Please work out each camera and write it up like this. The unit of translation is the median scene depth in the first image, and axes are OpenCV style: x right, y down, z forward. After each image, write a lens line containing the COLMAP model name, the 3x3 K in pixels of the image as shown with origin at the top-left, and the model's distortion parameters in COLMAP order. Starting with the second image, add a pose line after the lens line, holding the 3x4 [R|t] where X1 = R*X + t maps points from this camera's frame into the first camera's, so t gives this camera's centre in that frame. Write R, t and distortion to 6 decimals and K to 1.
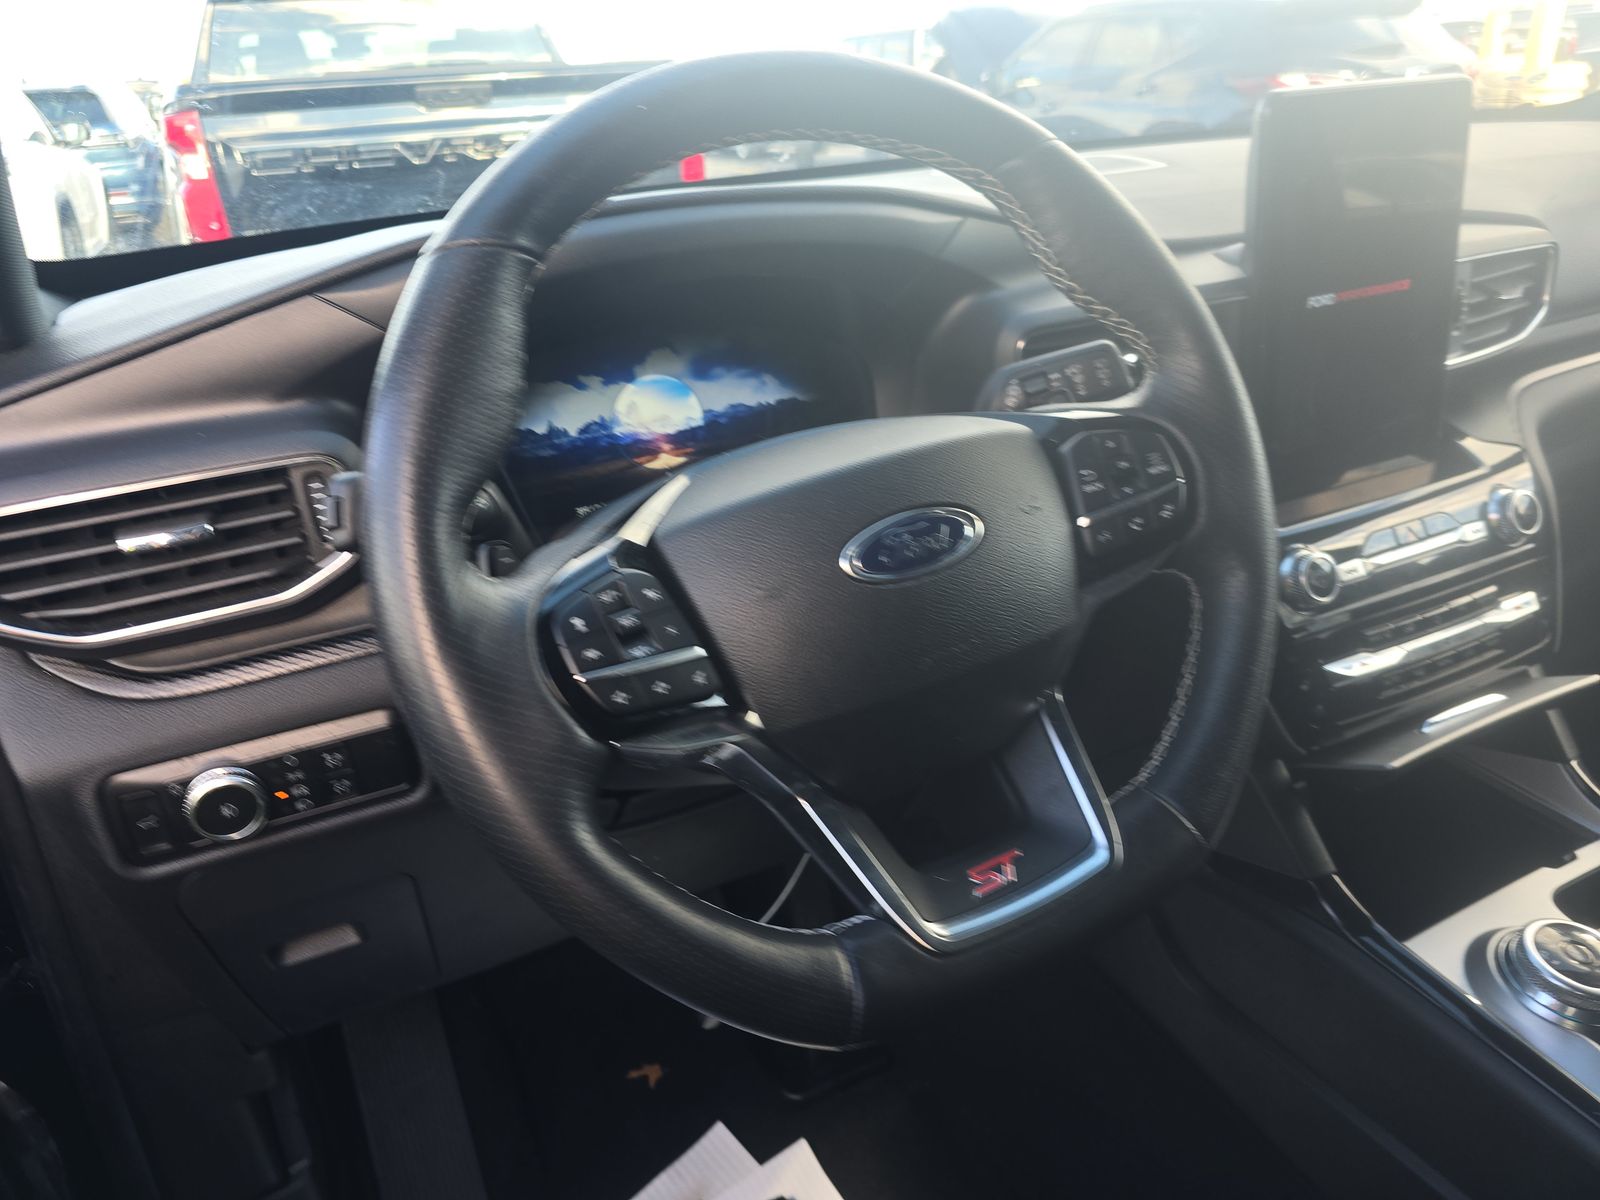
lens RADIAL K [[1062.2, 0, 800.2], [0, 1062.2, 603.0], [0, 0, 1]] dist [0.049618, -0.051773]
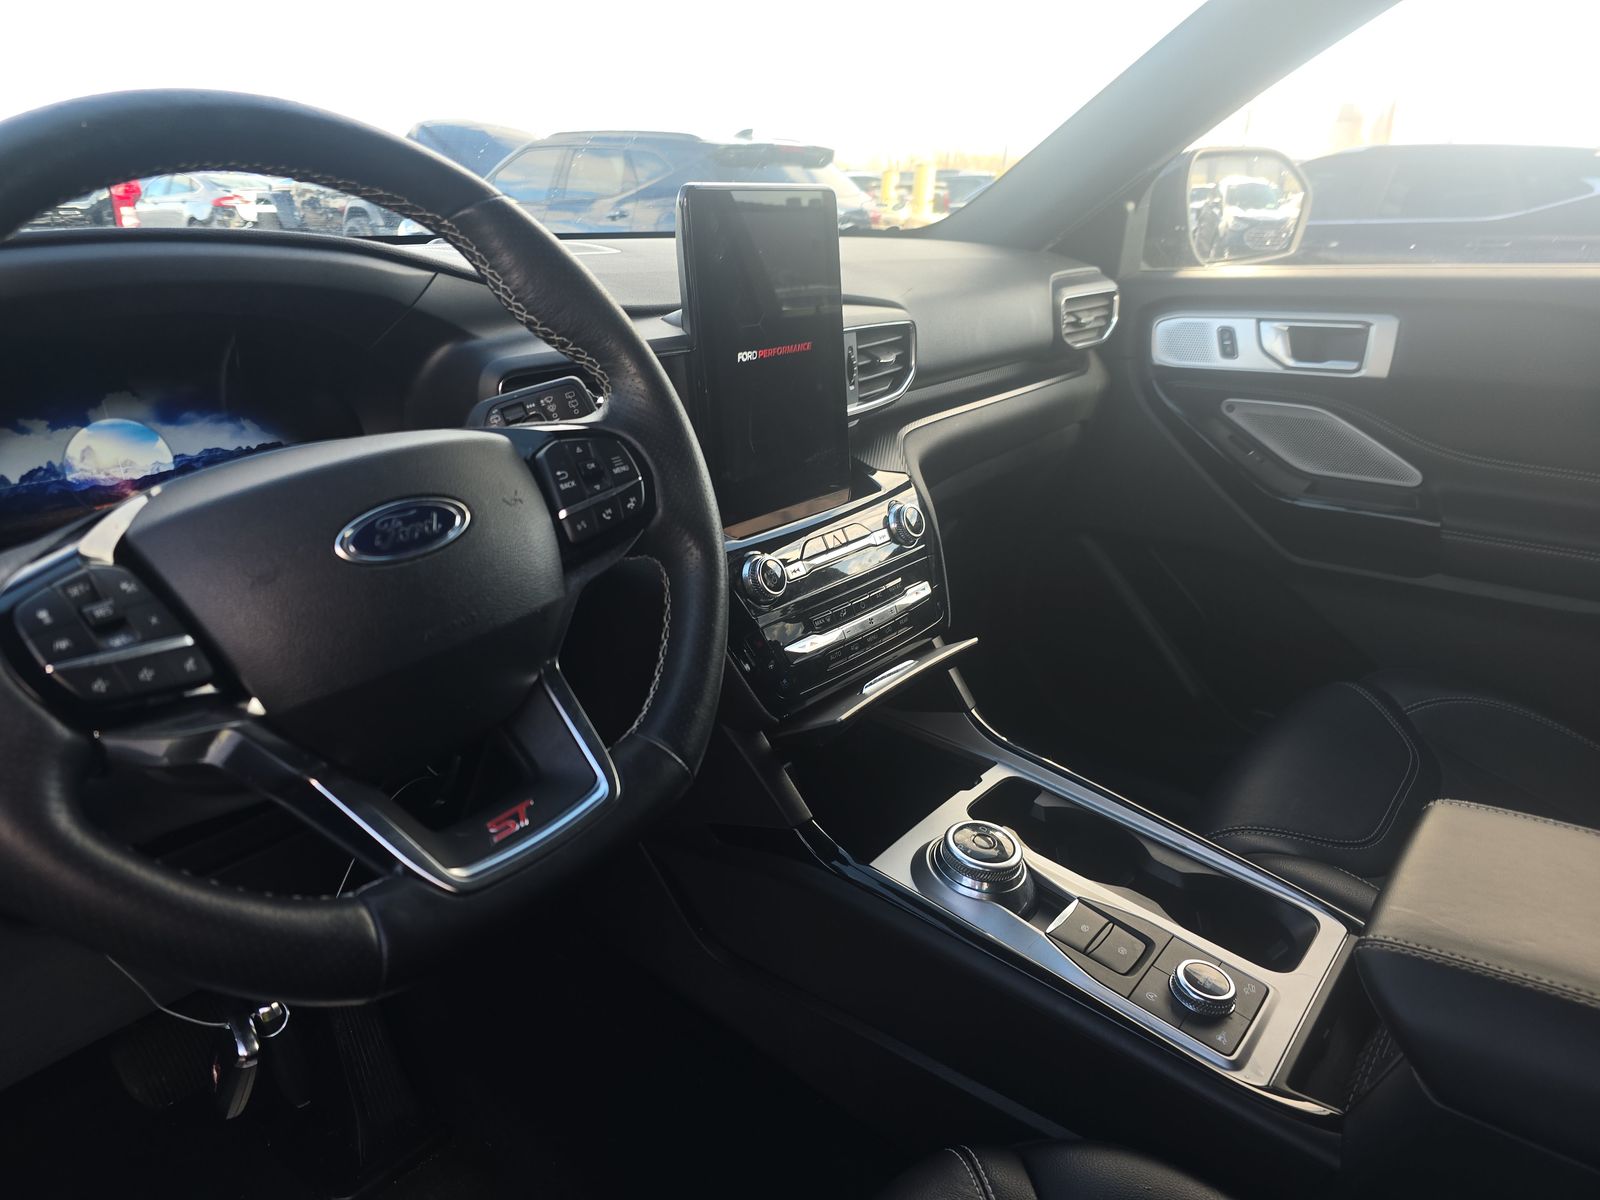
lens RADIAL K [[1062.2, 0, 785.5], [0, 1062.2, 589.3], [0, 0, 1]] dist [0.049618, -0.051773]
pose [[0.908657, -0.077627, 0.410264, 0.003982], [0.122061, 0.989029, -0.083206, 0.091538], [-0.399304, 0.125683, 0.908163, -0.095105]]
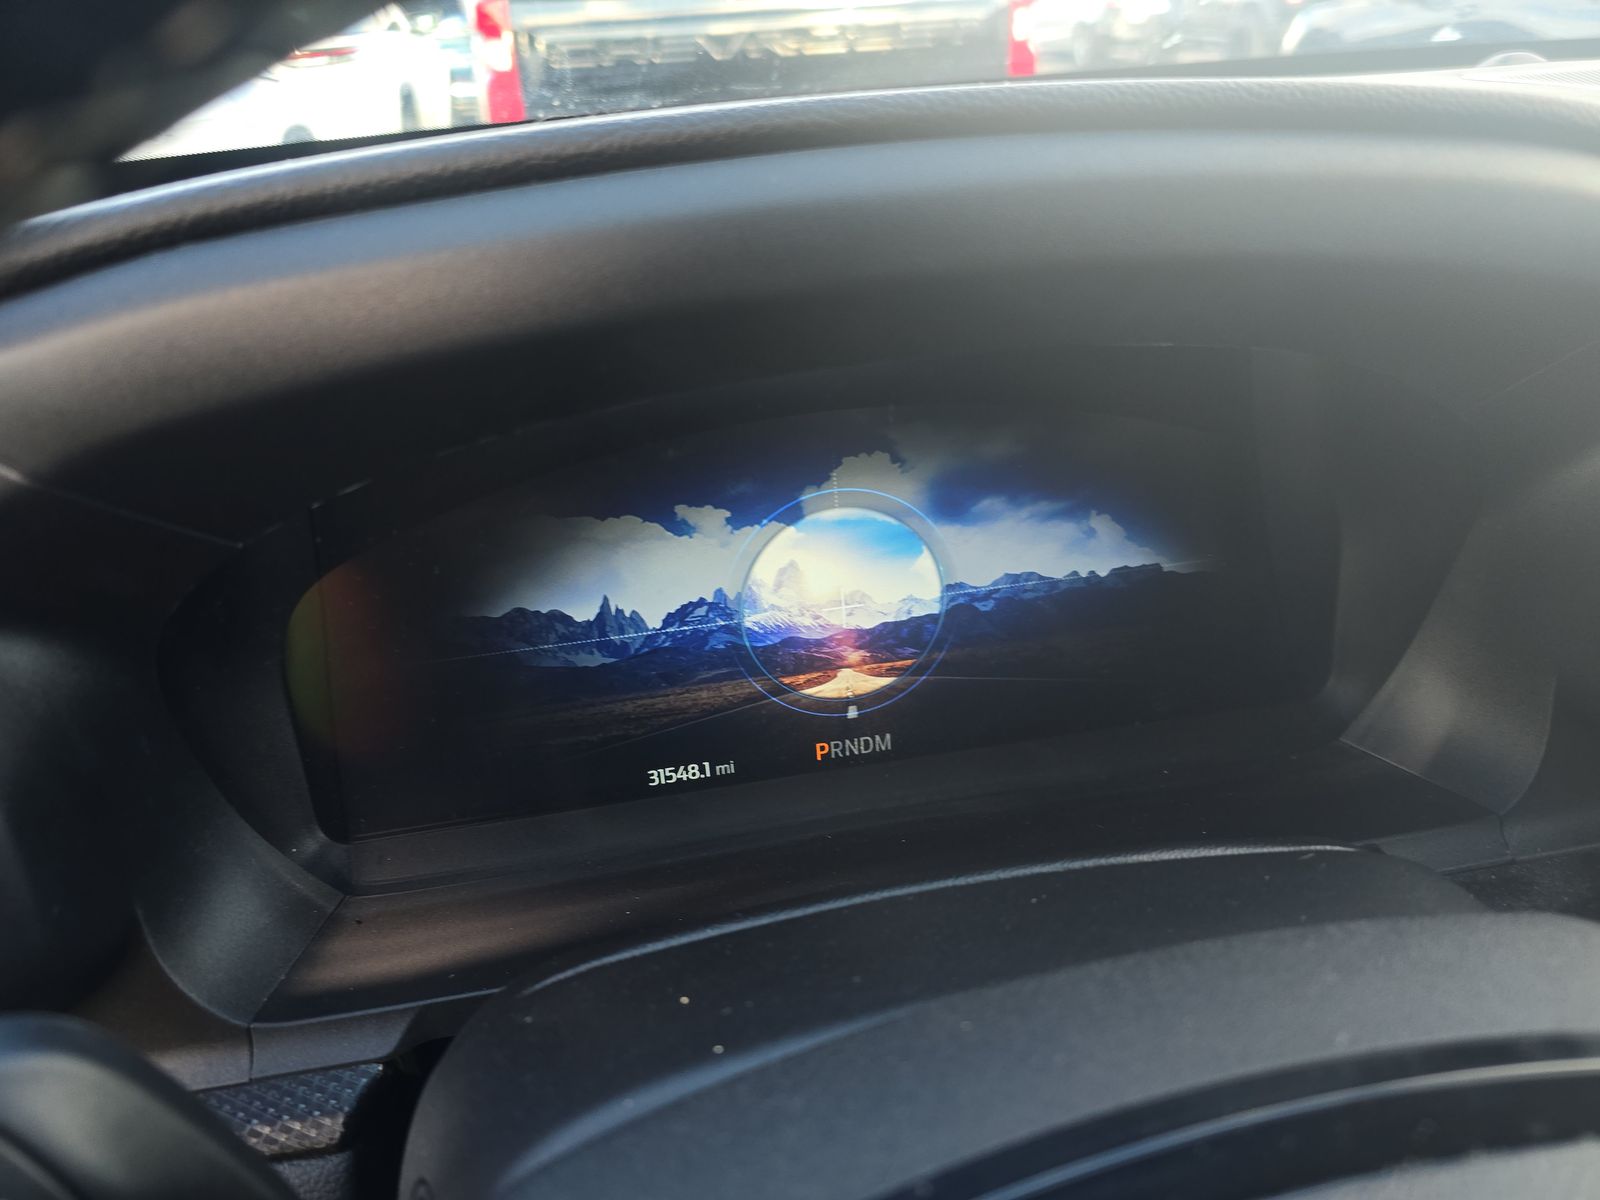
lens RADIAL K [[1062.2, 0, 791.0], [0, 1062.2, 600.8], [0, 0, 1]] dist [0.049618, -0.051773]
pose [[0.959696, 0.145670, -0.240342, -0.045673], [-0.128110, 0.987917, 0.087225, -0.214213], [0.250144, -0.052920, 0.966761, 0.563606]]
